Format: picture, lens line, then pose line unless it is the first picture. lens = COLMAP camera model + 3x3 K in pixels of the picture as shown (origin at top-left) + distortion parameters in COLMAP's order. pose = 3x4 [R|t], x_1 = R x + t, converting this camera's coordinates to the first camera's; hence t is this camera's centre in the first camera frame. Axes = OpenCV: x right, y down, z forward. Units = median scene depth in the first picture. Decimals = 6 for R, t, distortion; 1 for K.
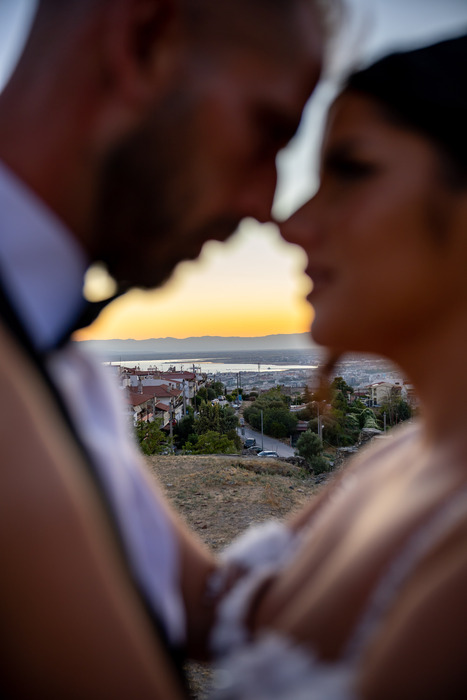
lens RADIAL K [[1174.6, 0, 233.5], [0, 1174.6, 350.0], [0, 0, 1]] dist [0.013529, 0.012454]
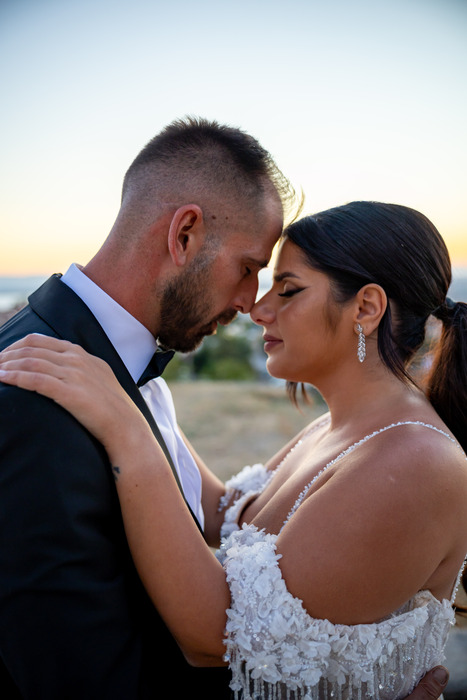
lens RADIAL K [[1174.6, 0, 233.5], [0, 1174.6, 350.0], [0, 0, 1]] dist [0.013529, 0.012454]
pose [[0.999874, -0.007419, -0.014017, 0.029523], [0.008306, 0.997895, 0.064315, -0.162122], [0.013510, -0.064424, 0.997831, -0.862681]]
